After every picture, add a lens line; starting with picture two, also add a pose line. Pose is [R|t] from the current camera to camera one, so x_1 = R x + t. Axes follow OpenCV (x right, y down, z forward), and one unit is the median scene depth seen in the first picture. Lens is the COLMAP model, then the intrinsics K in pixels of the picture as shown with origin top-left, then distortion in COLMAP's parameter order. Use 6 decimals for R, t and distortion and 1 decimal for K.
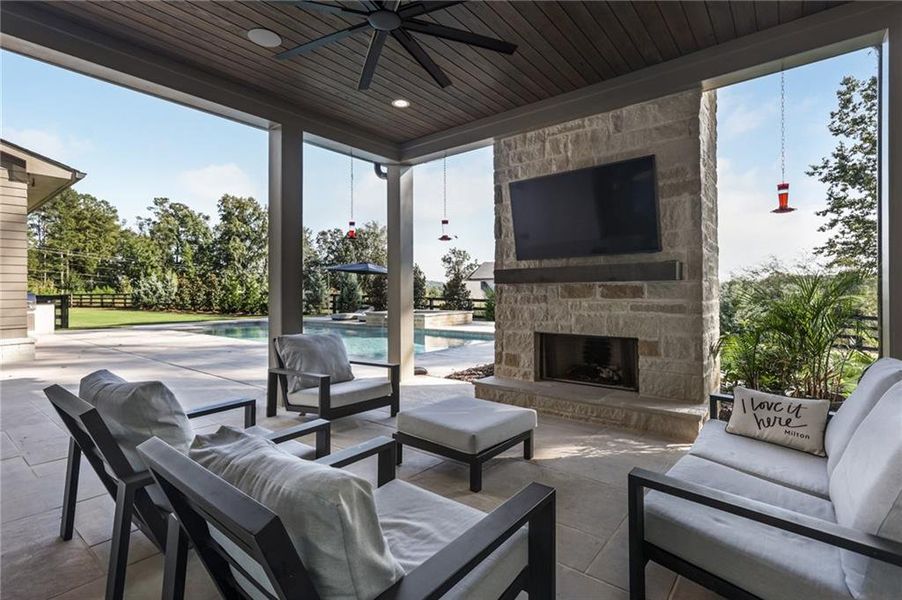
lens RADIAL K [[436.9, 0, 447.8], [0, 436.9, 292.4], [0, 0, 1]] dist [0.001137, 0.001114]
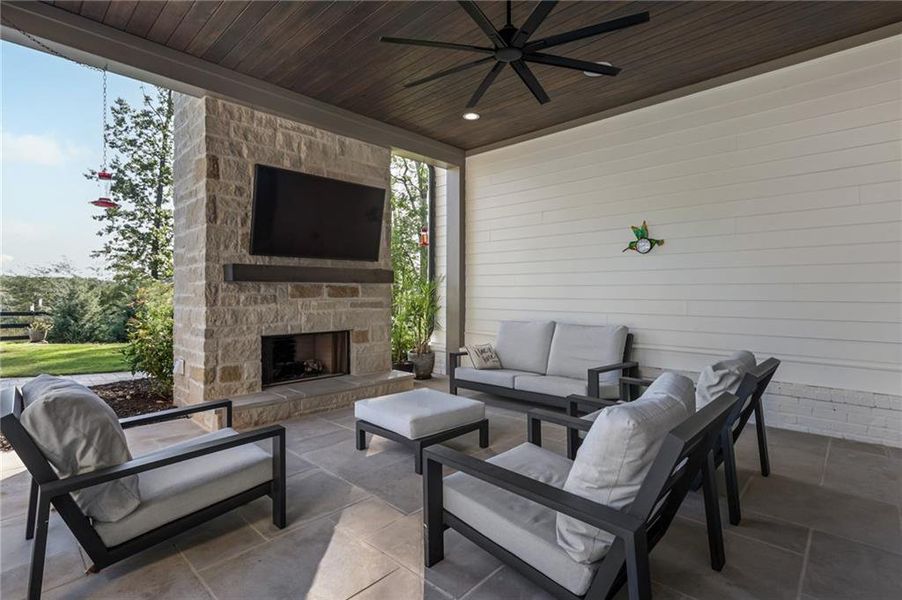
lens RADIAL K [[436.9, 0, 447.8], [0, 436.9, 292.4], [0, 0, 1]] dist [0.001137, 0.001114]
pose [[0.095243, 0.005285, 0.995440, -0.647742], [0.000186, 0.999986, -0.005327, 0.005727], [-0.995454, 0.000693, 0.095241, 0.525584]]
